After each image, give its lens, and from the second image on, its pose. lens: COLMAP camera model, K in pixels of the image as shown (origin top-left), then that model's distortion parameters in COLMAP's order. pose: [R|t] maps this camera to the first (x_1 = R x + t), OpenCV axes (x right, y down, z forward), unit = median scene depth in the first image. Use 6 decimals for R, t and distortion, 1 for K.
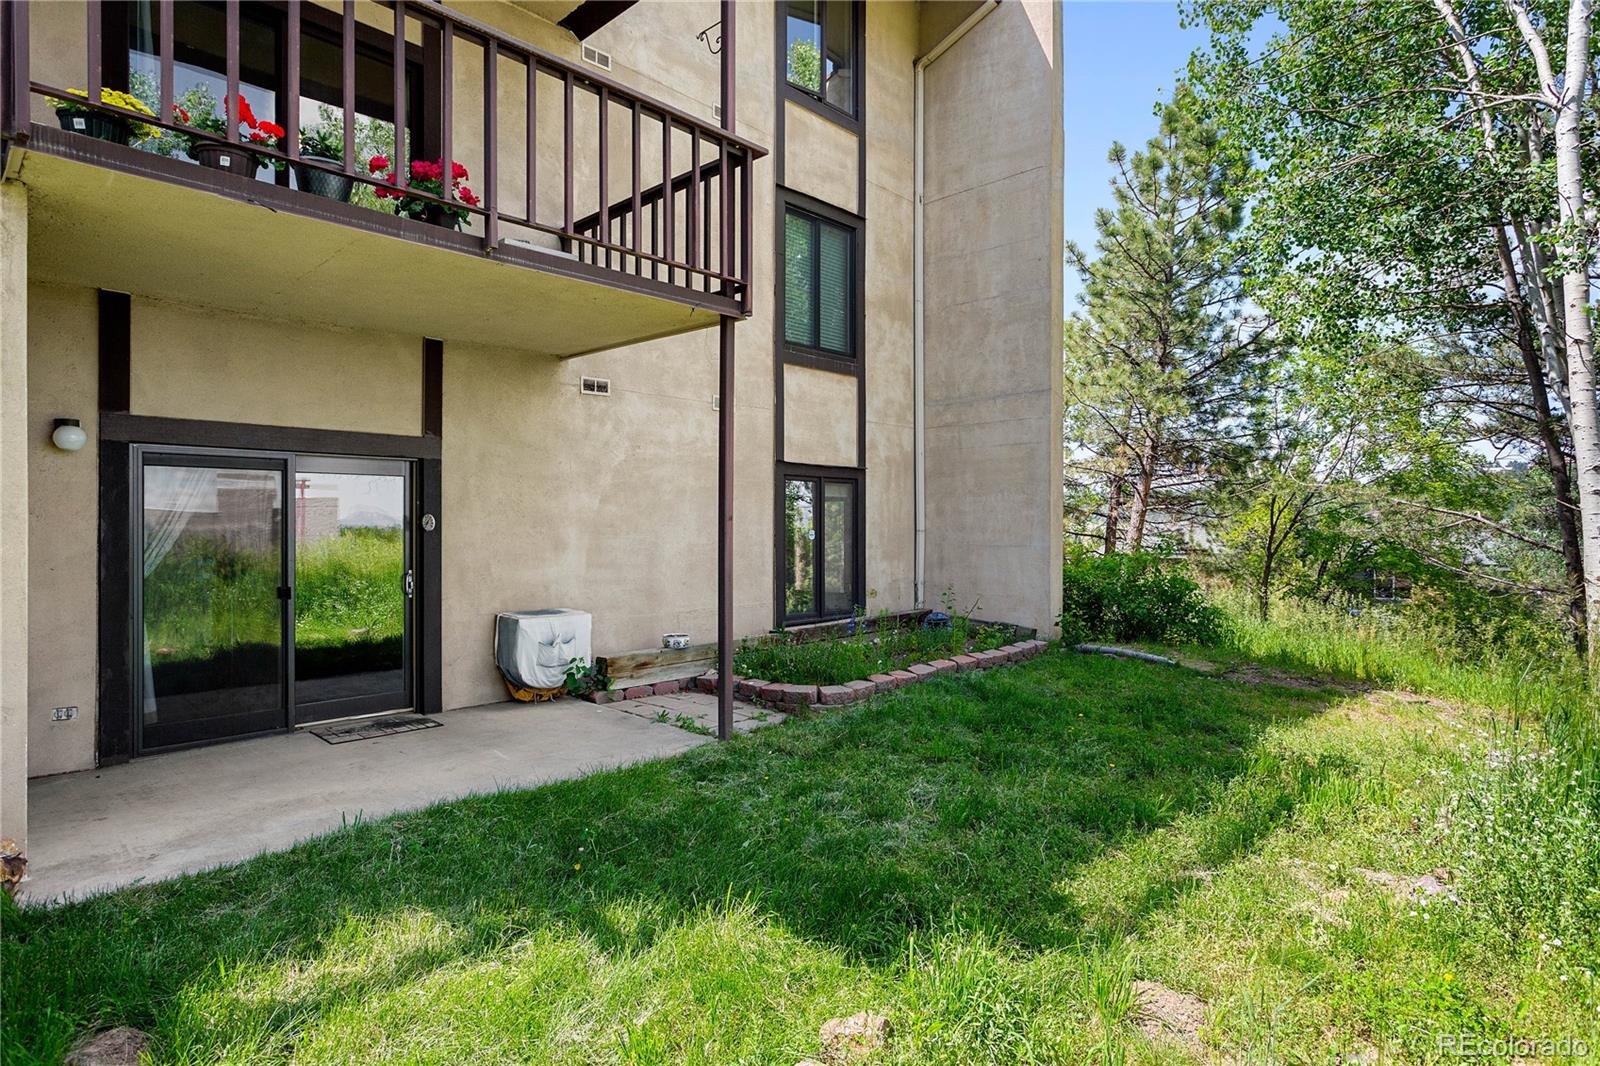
lens RADIAL K [[859.3, 0, 800.0], [0, 859.3, 533.0], [0, 0, 1]] dist [-0.001199, -0.000123]
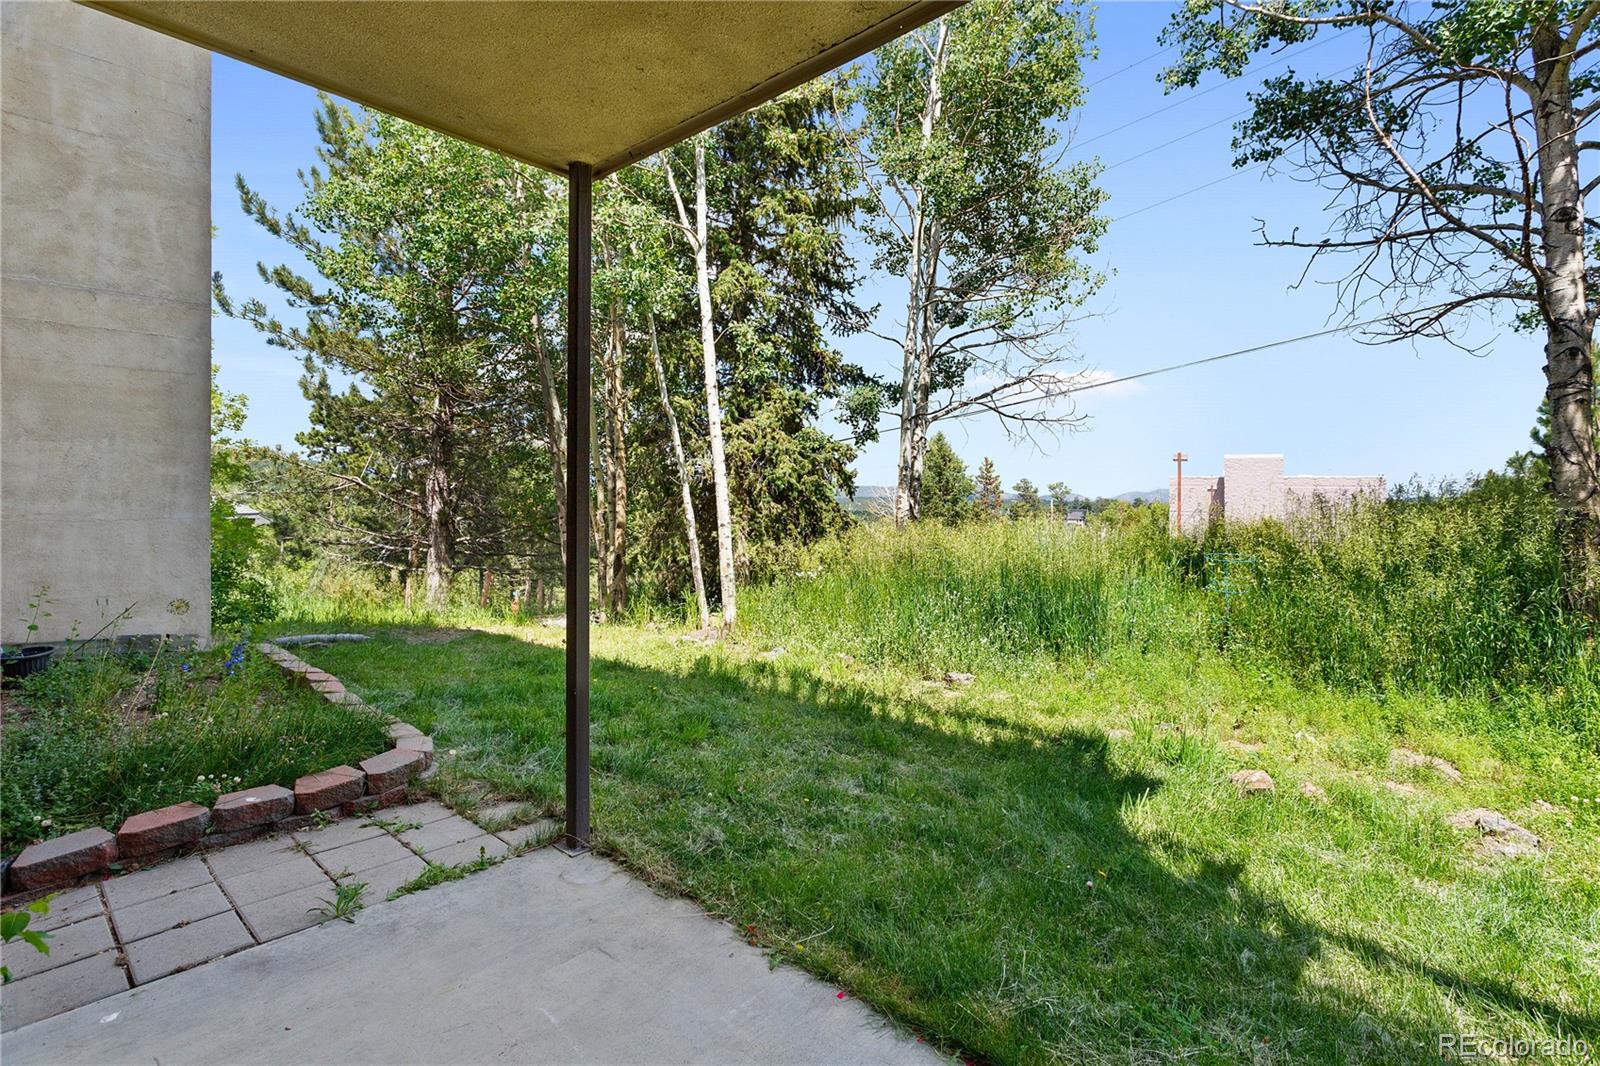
lens RADIAL K [[779.5, 0, 802.4], [0, 779.5, 490.9], [0, 0, 1]] dist [0.000900, 0.000218]
pose [[-0.035255, -0.001617, 0.999377, -0.382144], [-0.000336, 0.999999, 0.001606, -0.008270], [-0.999378, -0.000279, -0.035256, 0.495565]]
